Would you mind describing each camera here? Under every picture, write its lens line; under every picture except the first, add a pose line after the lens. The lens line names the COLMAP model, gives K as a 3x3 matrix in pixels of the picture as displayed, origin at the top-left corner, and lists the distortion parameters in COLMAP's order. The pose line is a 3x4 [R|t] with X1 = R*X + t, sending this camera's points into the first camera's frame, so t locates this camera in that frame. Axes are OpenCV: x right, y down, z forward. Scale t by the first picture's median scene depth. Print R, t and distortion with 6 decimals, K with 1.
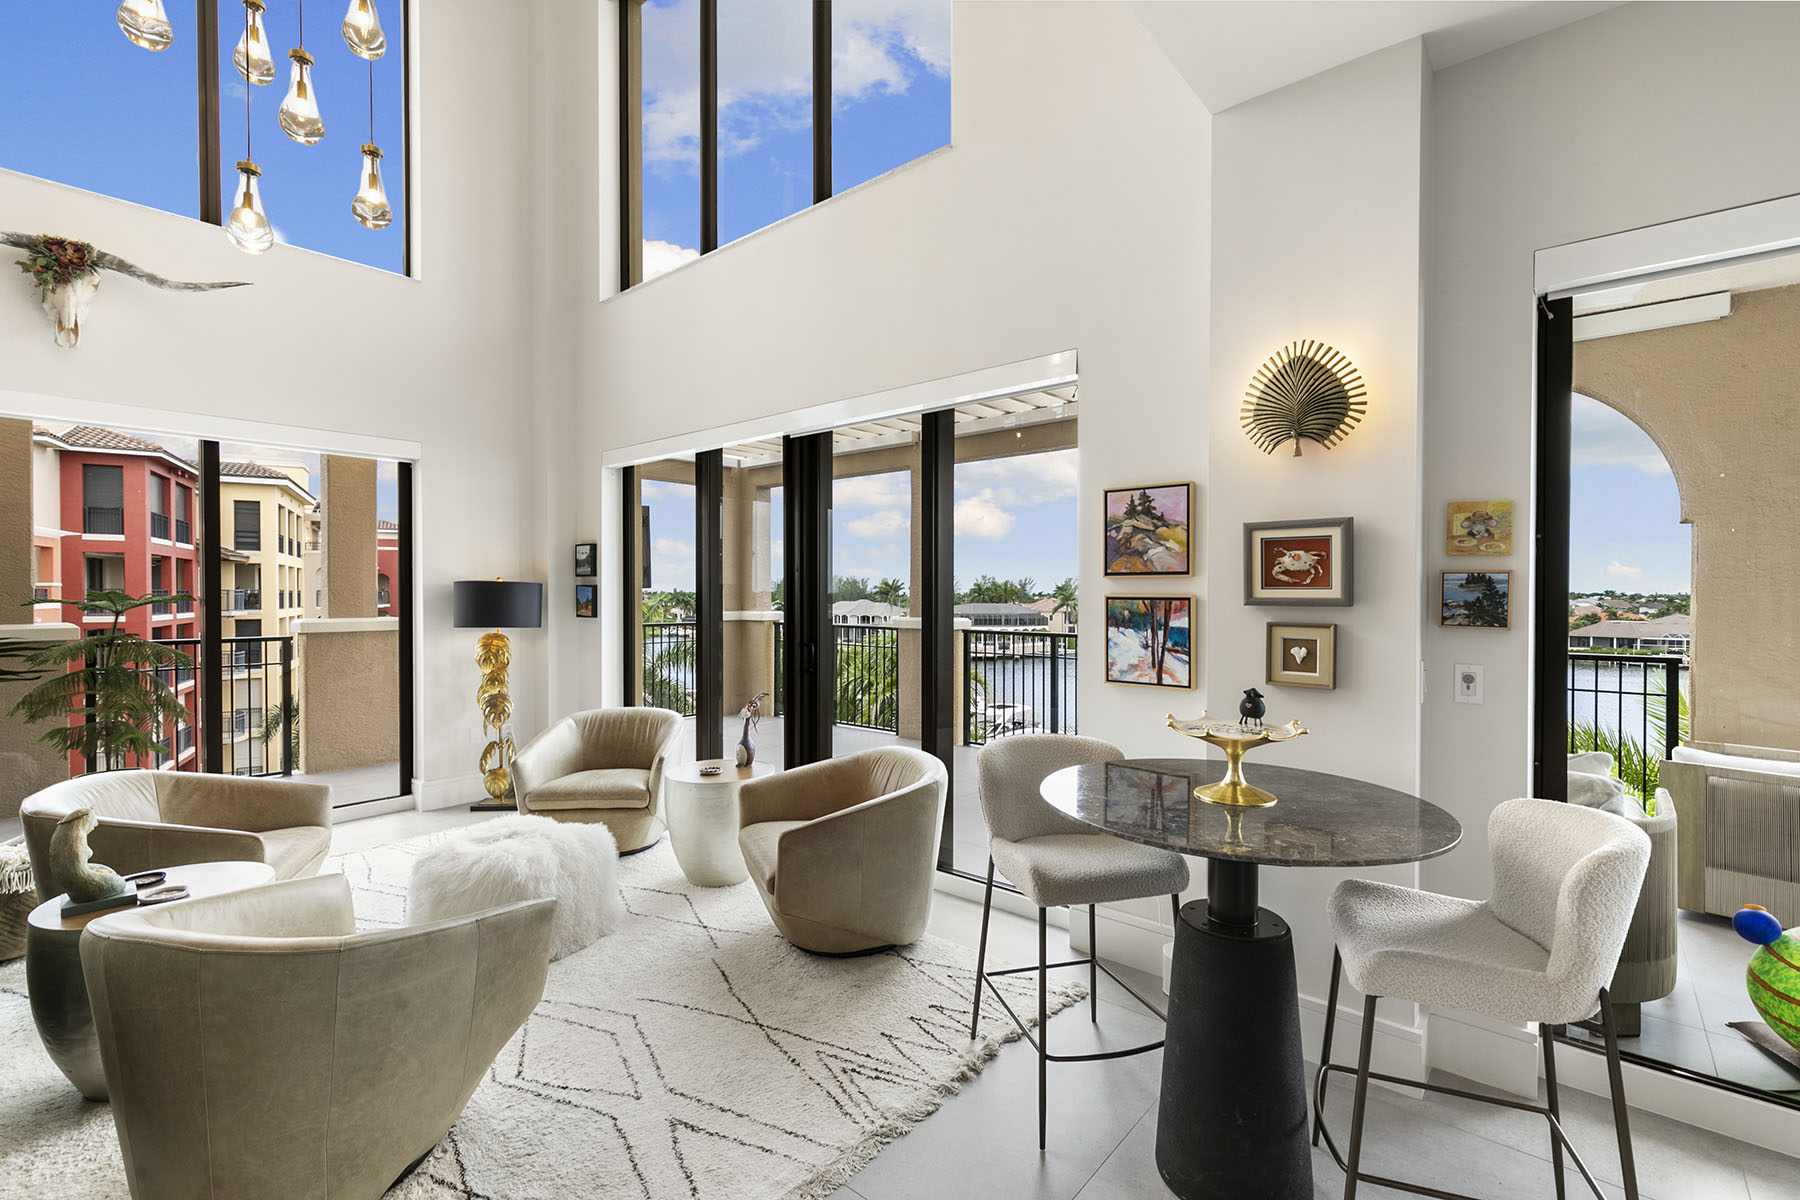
lens RADIAL K [[806.3, 0, 904.6], [0, 806.3, 601.5], [0, 0, 1]] dist [0.005806, 0.000037]
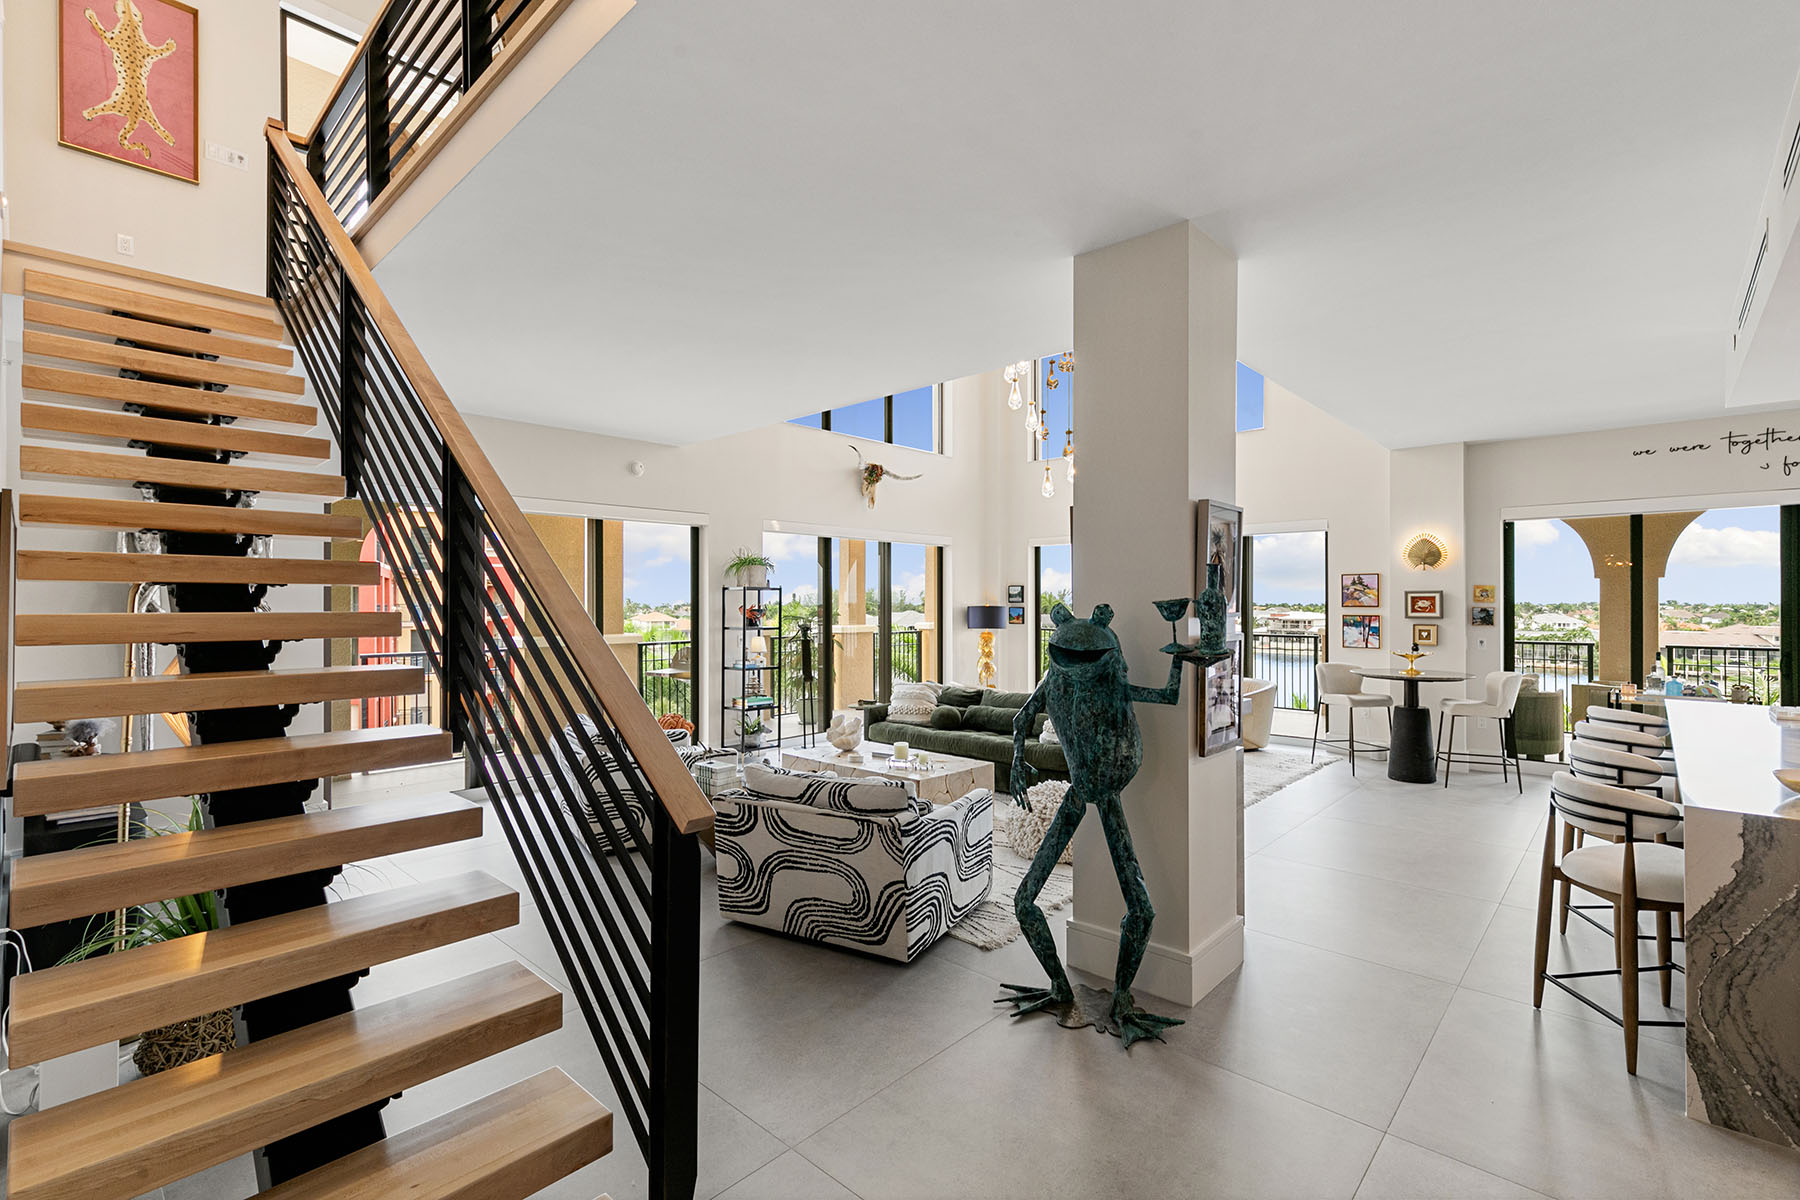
lens RADIAL K [[806.3, 0, 899.3], [0, 806.3, 603.3], [0, 0, 1]] dist [0.005806, 0.000037]
pose [[0.998770, -0.001035, -0.049572, -0.959484], [0.000532, 0.999948, -0.010153, -0.015911], [0.049580, 0.010114, 0.998719, -1.536257]]
